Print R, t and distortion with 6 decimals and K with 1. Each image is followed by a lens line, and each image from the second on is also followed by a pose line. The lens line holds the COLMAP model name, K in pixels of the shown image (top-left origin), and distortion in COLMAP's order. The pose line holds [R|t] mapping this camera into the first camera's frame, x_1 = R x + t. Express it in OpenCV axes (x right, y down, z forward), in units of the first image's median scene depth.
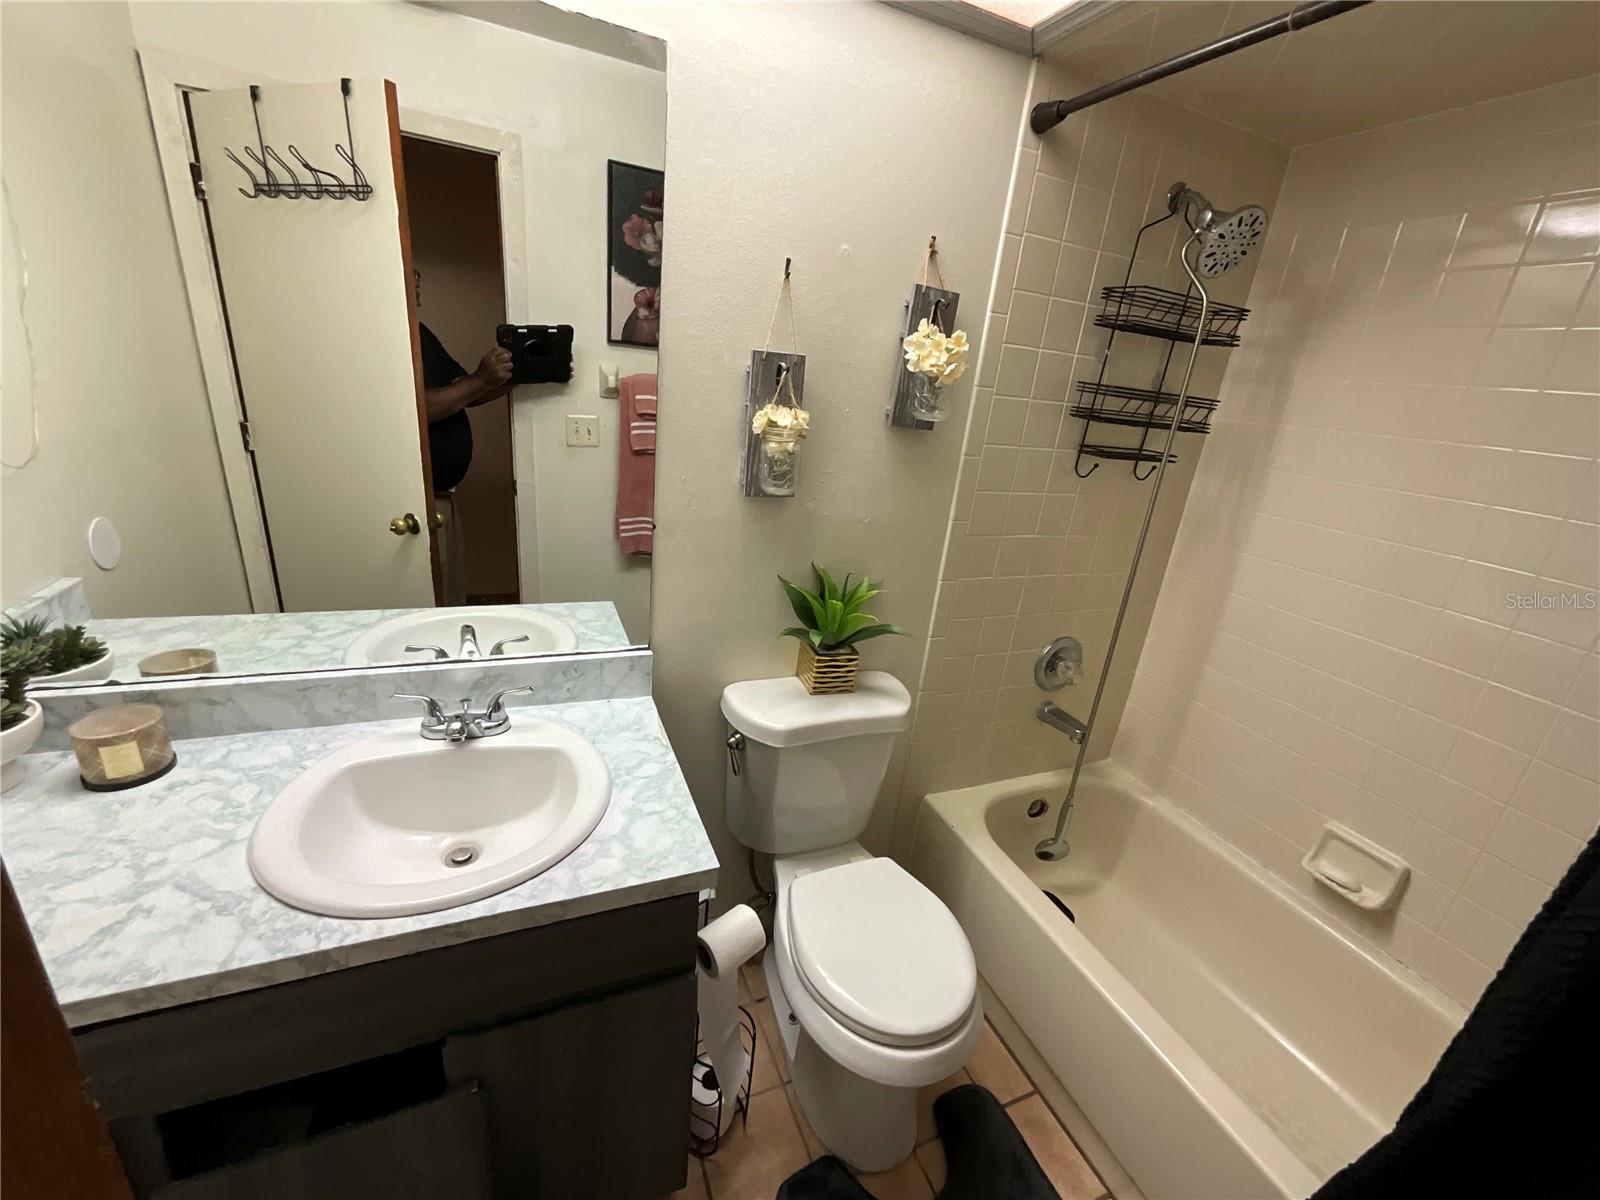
lens RADIAL K [[653.1, 0, 800.1], [0, 653.1, 602.0], [0, 0, 1]] dist [-0.015017, 0.010611]
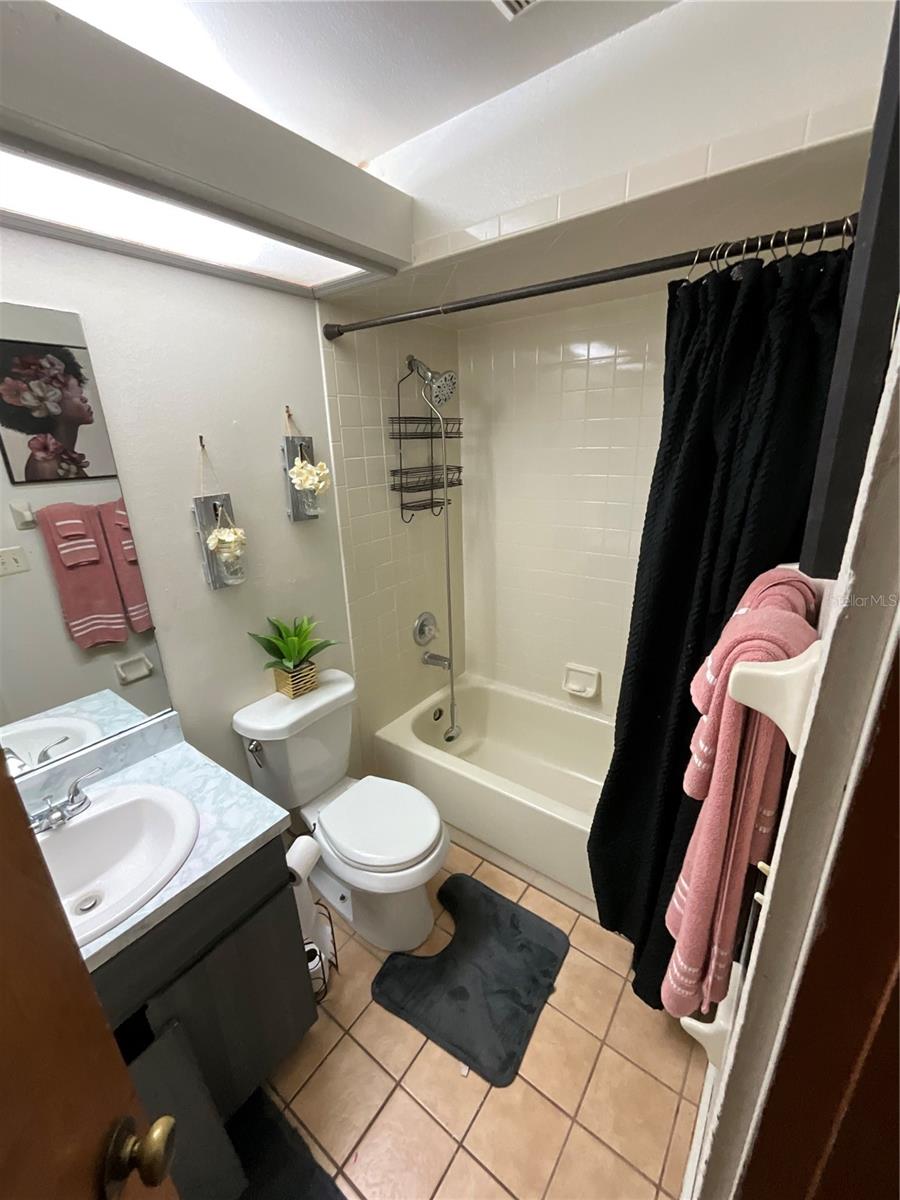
lens RADIAL K [[486.3, 0, 450.9], [0, 486.3, 600.6], [0, 0, 1]] dist [-0.002339, 0.002767]
pose [[0.853370, -0.281107, 0.439020, -0.104586], [0.280169, 0.957504, 0.068502, -0.056331], [-0.439620, 0.064542, 0.895862, -0.217937]]
